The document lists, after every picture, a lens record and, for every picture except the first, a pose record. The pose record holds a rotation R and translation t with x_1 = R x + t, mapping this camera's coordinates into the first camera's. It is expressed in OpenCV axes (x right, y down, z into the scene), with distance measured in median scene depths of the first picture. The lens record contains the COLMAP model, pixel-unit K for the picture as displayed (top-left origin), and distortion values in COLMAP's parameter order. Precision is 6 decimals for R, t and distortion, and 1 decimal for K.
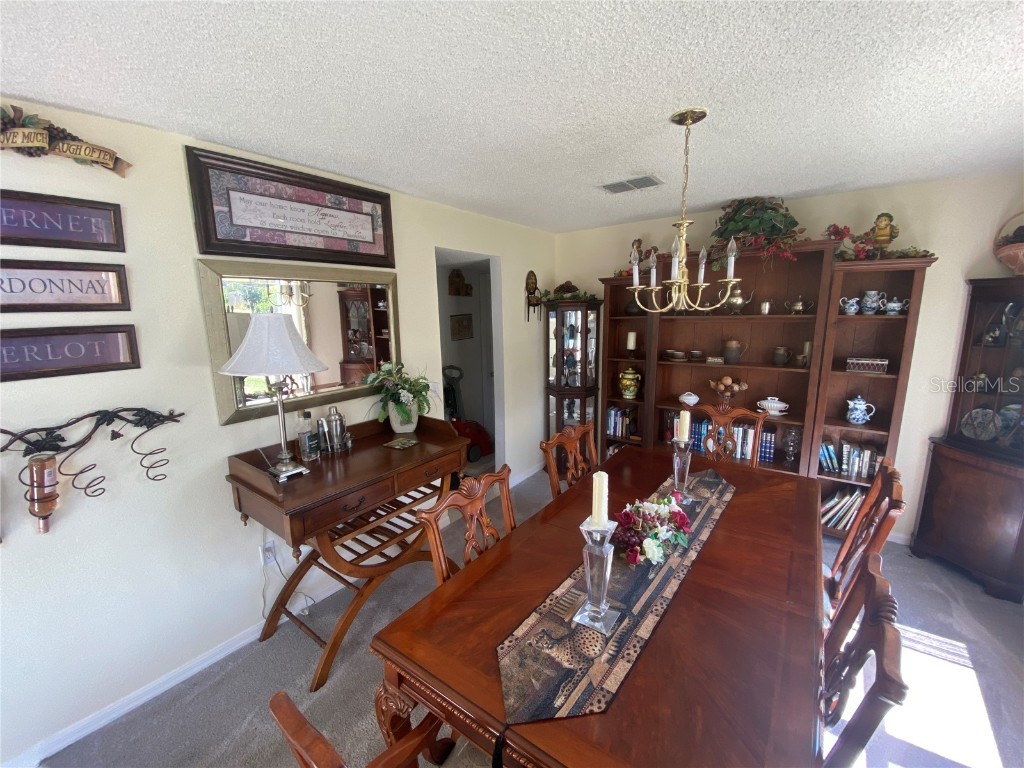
lens RADIAL K [[414.1, 0, 510.2], [0, 414.1, 385.6], [0, 0, 1]] dist [0.020979, -0.022574]
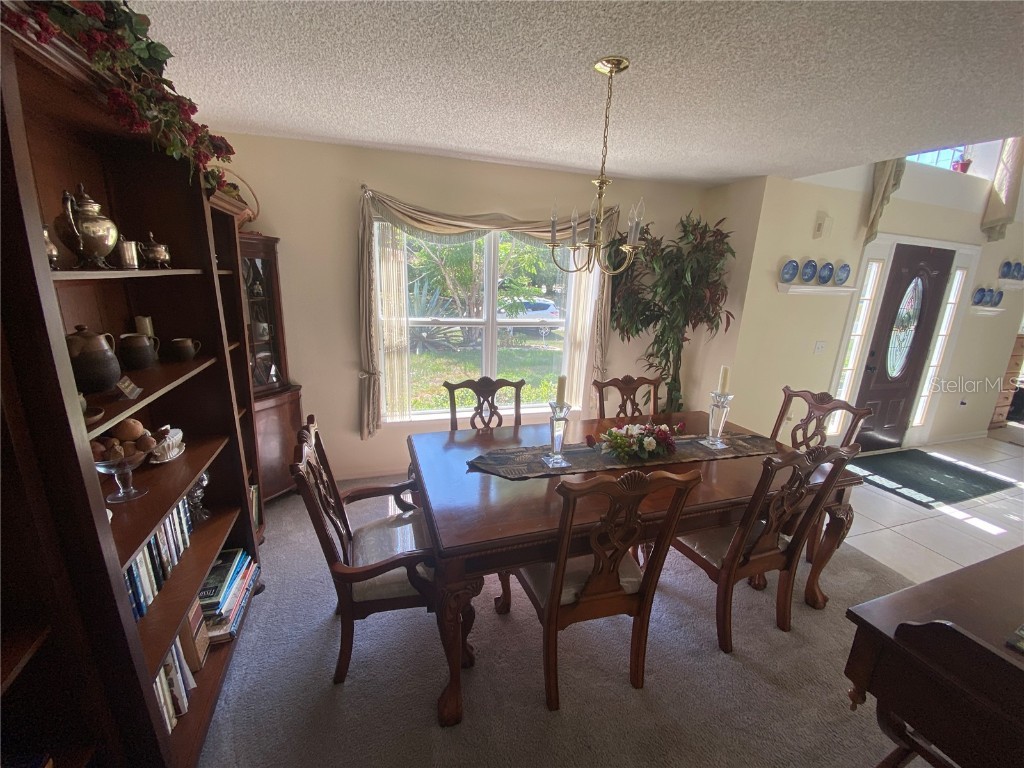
lens RADIAL K [[414.1, 0, 510.2], [0, 414.1, 385.6], [0, 0, 1]] dist [0.020979, -0.022574]
pose [[-0.823464, -0.164510, 0.542995, -0.004465], [0.073909, 0.917783, 0.390144, -0.198493], [-0.562534, 0.361401, -0.743602, 1.137762]]
